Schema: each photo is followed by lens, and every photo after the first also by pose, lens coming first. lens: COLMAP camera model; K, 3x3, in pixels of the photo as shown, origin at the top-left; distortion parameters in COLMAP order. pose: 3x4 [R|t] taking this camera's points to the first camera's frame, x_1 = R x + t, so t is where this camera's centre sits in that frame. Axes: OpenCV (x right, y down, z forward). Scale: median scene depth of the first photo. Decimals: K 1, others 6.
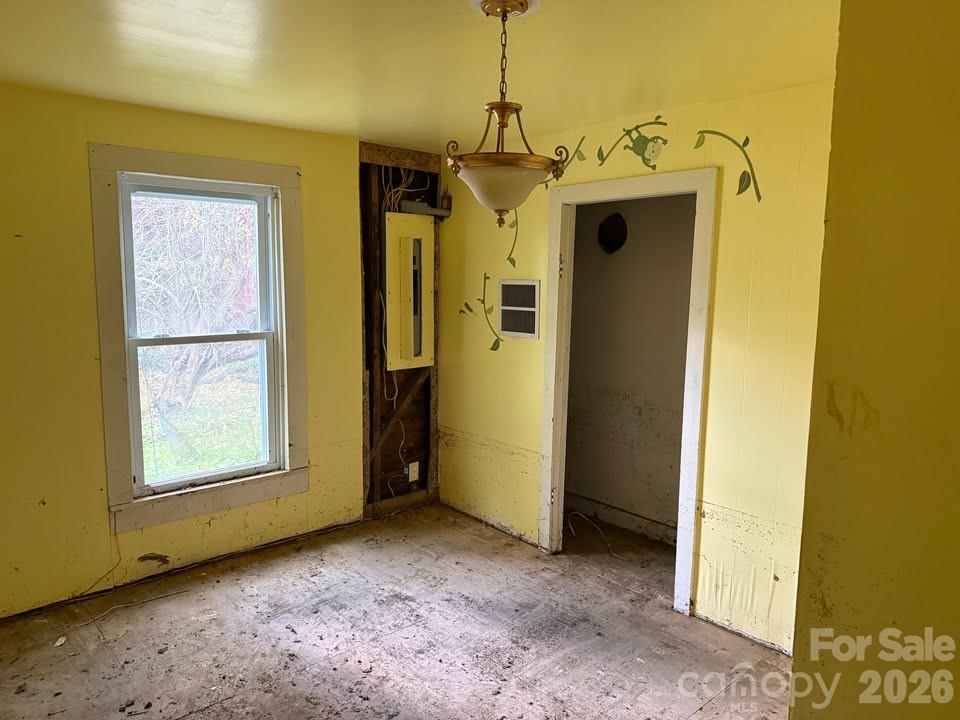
lens RADIAL K [[686.4, 0, 488.2], [0, 686.4, 364.0], [0, 0, 1]] dist [0.049430, -0.025145]
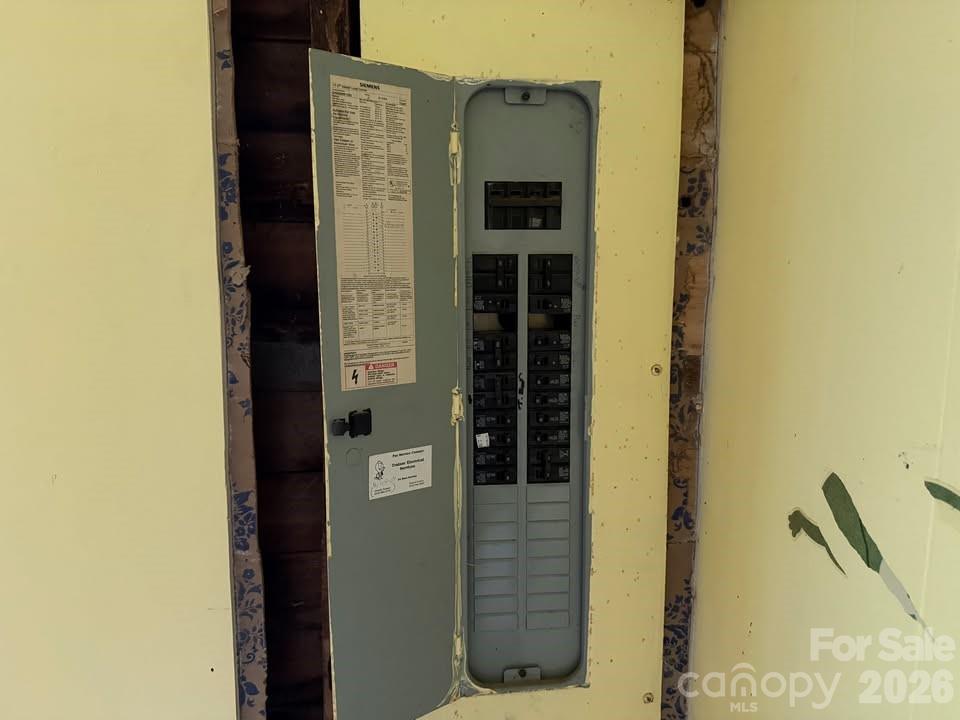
lens RADIAL K [[686.4, 0, 480.3], [0, 686.4, 360.1], [0, 0, 1]] dist [0.049430, -0.025145]
pose [[0.817387, 0.062983, -0.572636, -0.011041], [-0.071291, 0.997424, 0.007943, -0.105409], [0.571661, 0.034331, 0.819771, 0.810015]]
